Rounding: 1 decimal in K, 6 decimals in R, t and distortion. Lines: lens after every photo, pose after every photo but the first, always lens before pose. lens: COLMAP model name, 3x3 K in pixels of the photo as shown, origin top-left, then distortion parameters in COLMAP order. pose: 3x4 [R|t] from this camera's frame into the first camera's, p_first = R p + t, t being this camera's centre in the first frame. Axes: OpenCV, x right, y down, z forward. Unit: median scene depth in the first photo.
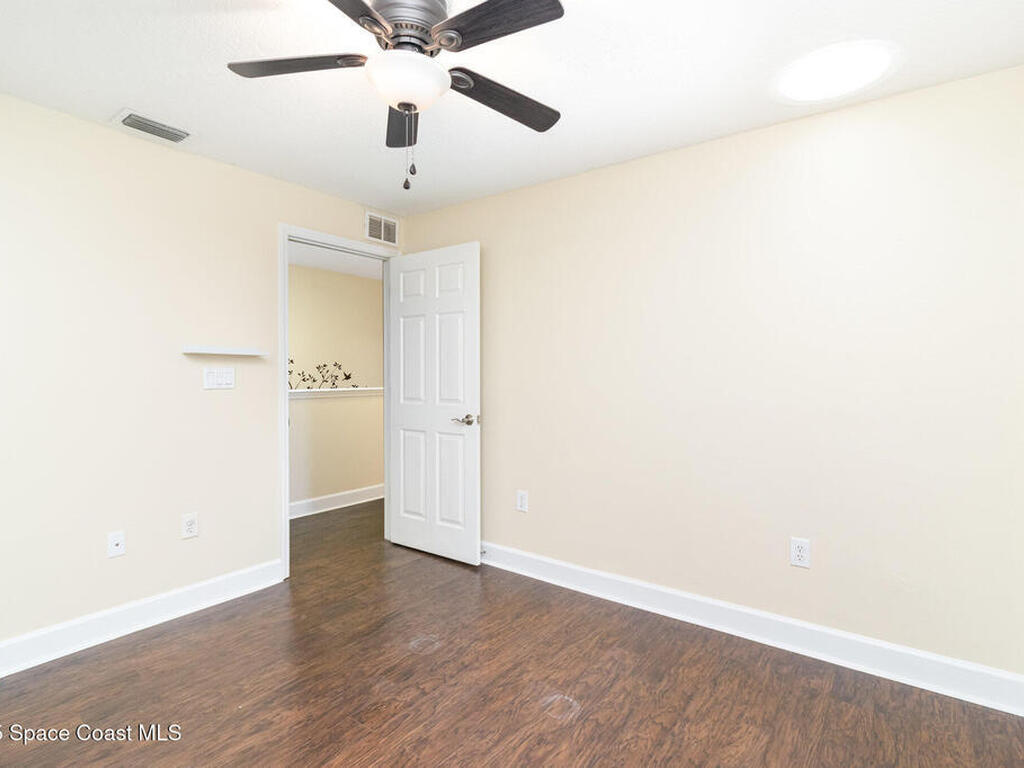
lens RADIAL K [[543.1, 0, 512.8], [0, 543.1, 381.3], [0, 0, 1]] dist [0.028300, 0.000654]
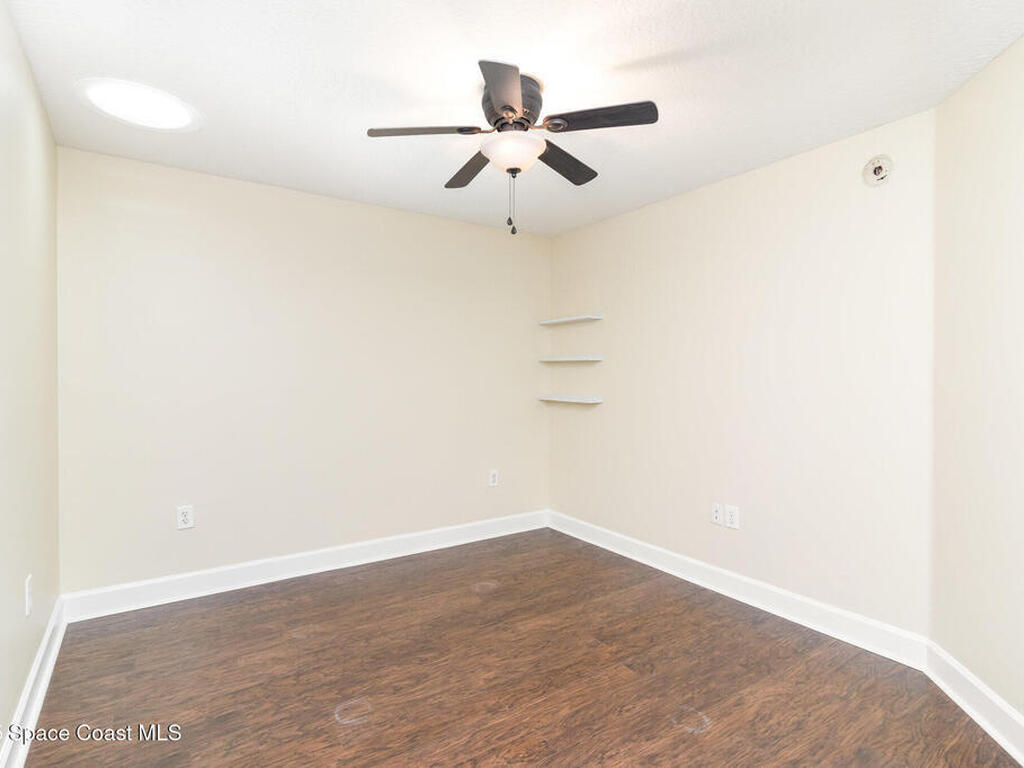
lens RADIAL K [[543.1, 0, 511.2], [0, 543.1, 380.8], [0, 0, 1]] dist [0.028300, 0.000654]
pose [[-0.946823, -0.009149, 0.321626, -0.517182], [0.000902, 0.999516, 0.031089, -0.039312], [-0.321755, 0.029726, -0.946356, 1.896866]]
